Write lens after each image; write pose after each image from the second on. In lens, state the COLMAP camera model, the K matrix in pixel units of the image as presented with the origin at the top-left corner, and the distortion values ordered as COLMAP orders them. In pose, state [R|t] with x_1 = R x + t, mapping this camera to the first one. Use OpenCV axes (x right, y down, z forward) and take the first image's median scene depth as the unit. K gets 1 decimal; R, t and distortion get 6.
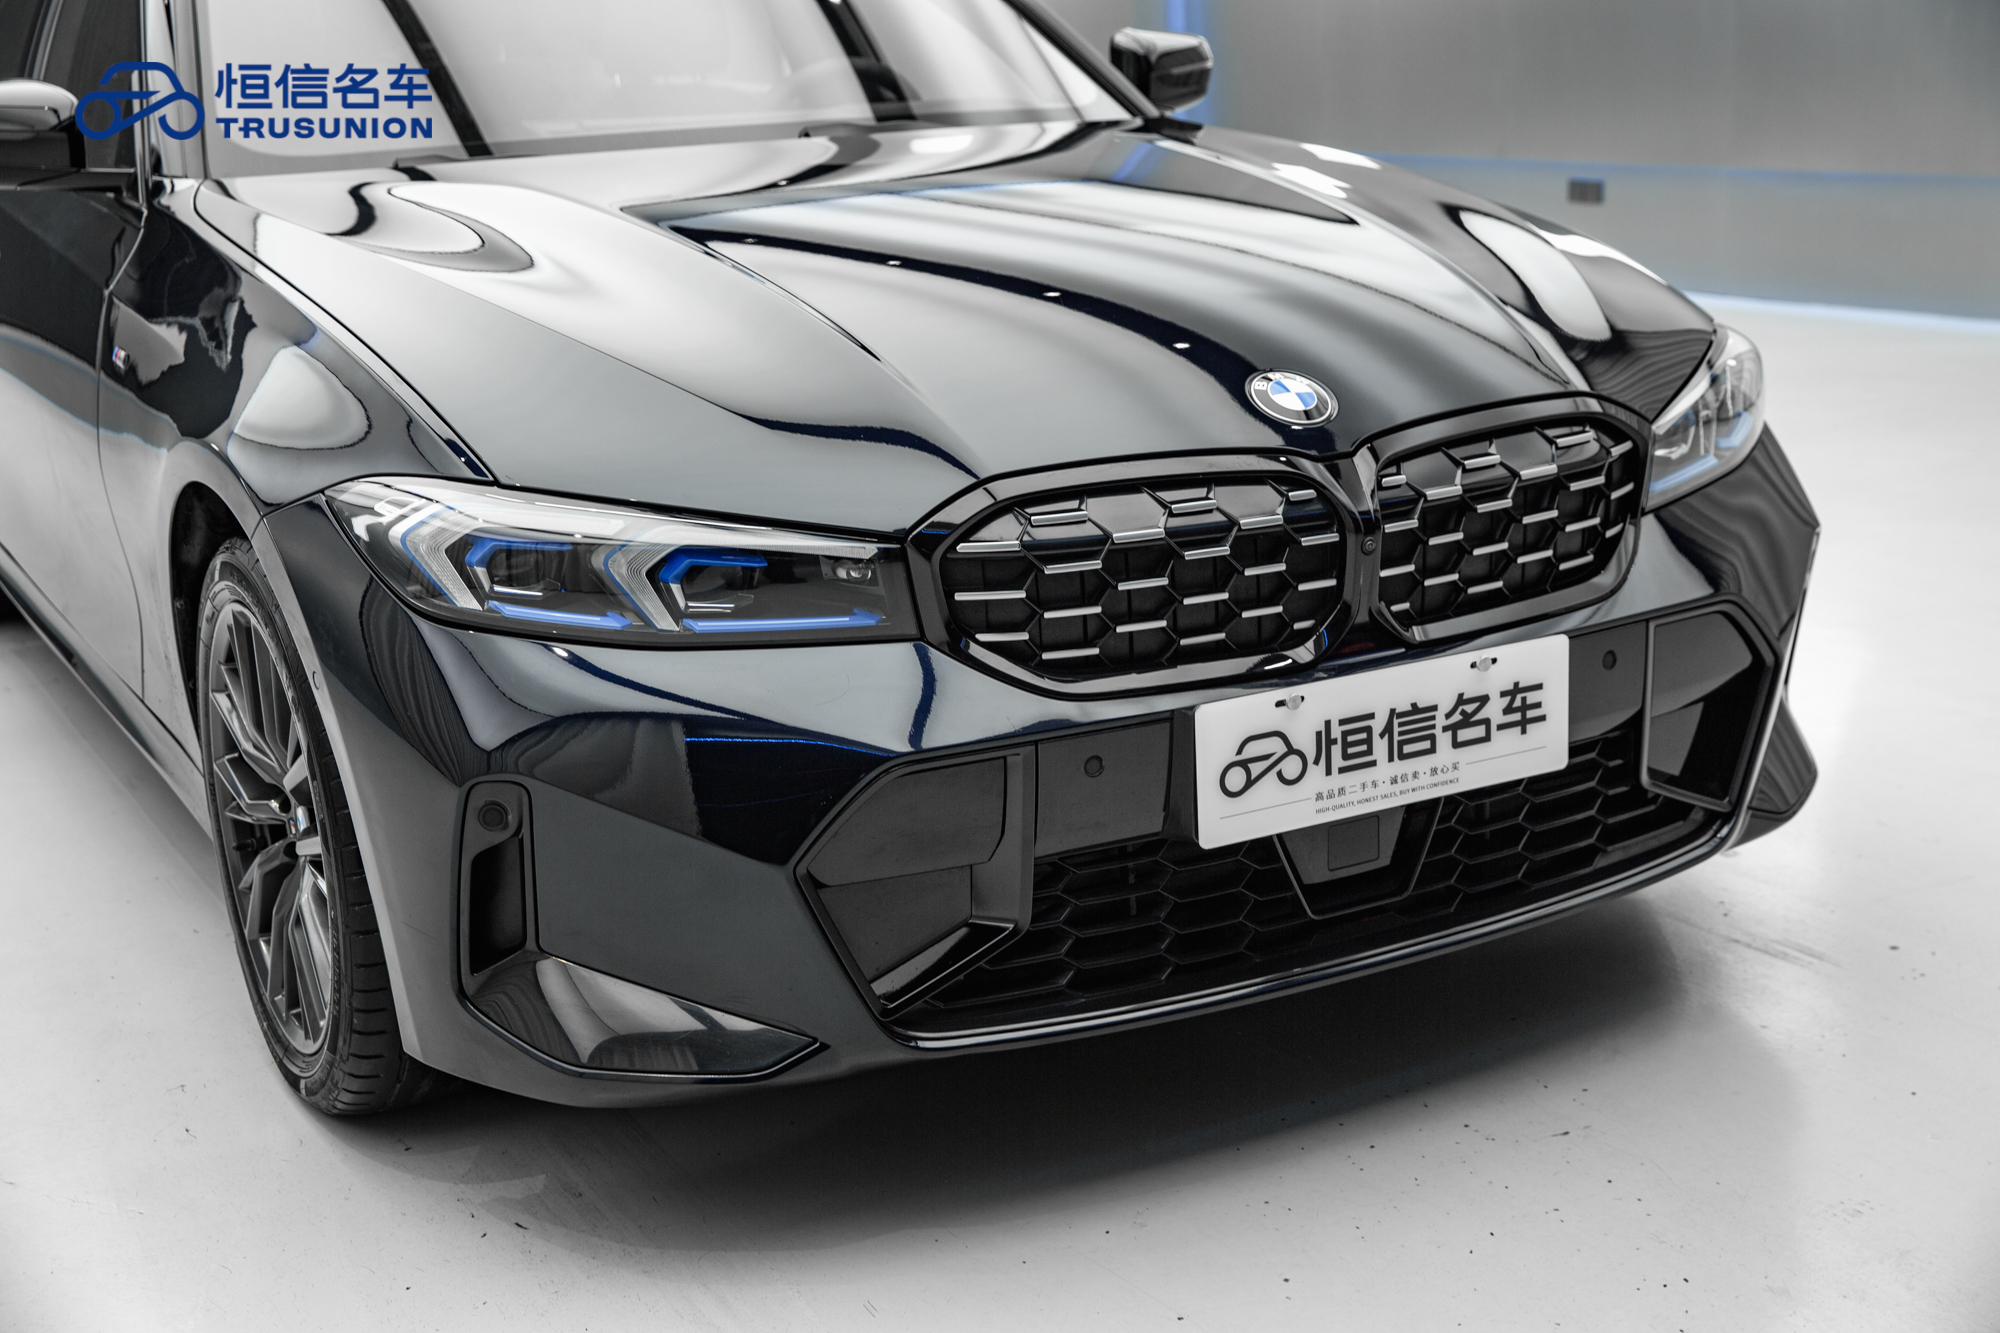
lens RADIAL K [[2599.8, 0, 1000.0], [0, 2599.8, 666.5], [0, 0, 1]] dist [0.001097, 0.871568]
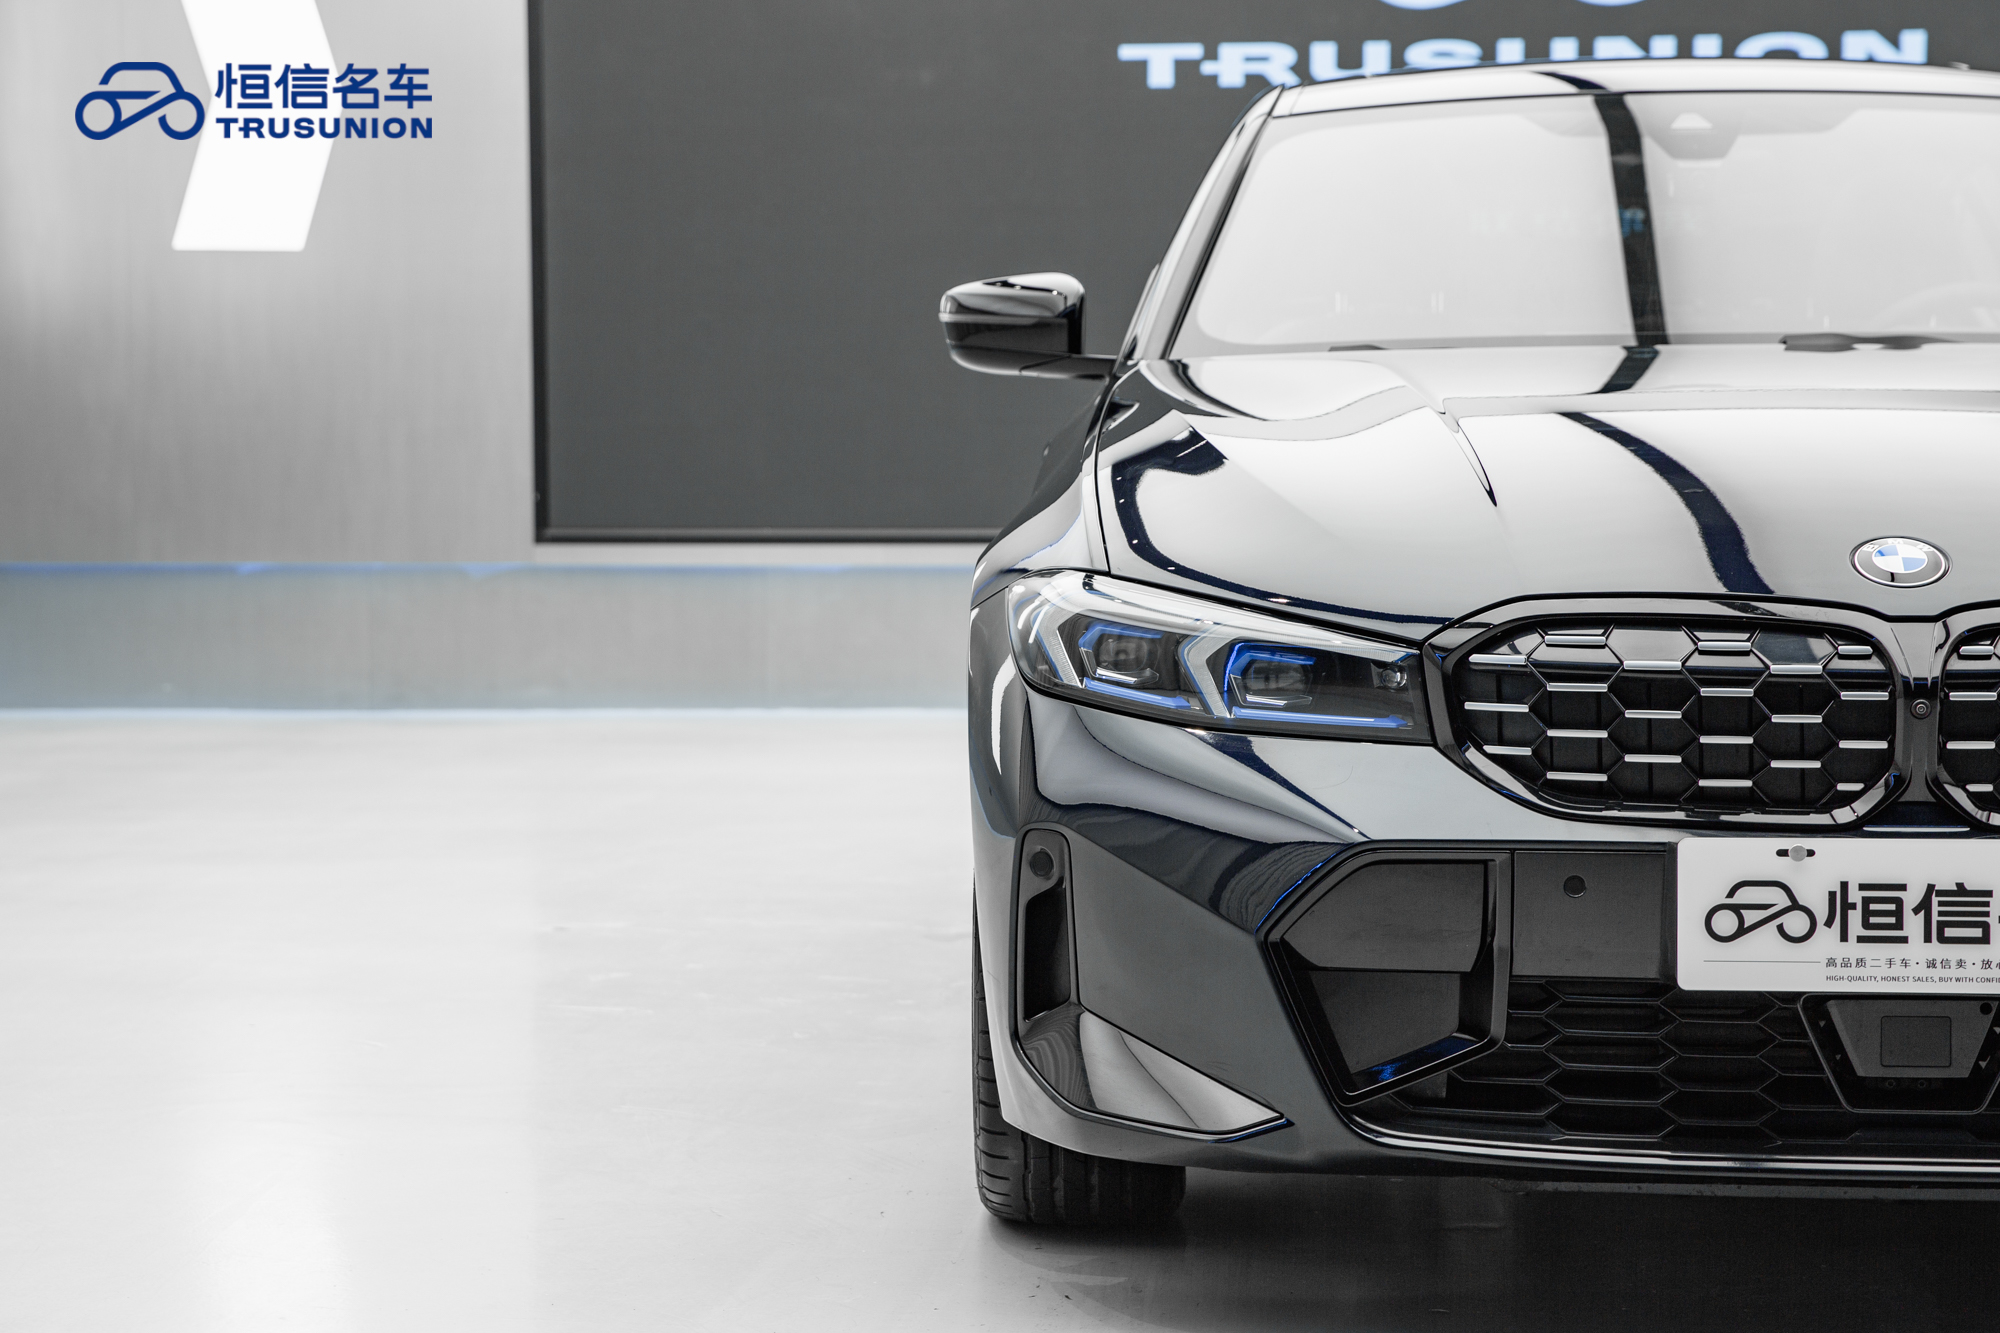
lens RADIAL K [[4043.2, 0, 1000.0], [0, 4043.2, 666.5], [0, 0, 1]] dist [0.234416, 0.115472]
pose [[0.850177, 0.079935, -0.520393, 0.634429], [-0.167043, 0.978293, -0.122631, 0.178458], [0.499295, 0.191186, 0.845075, -0.435318]]
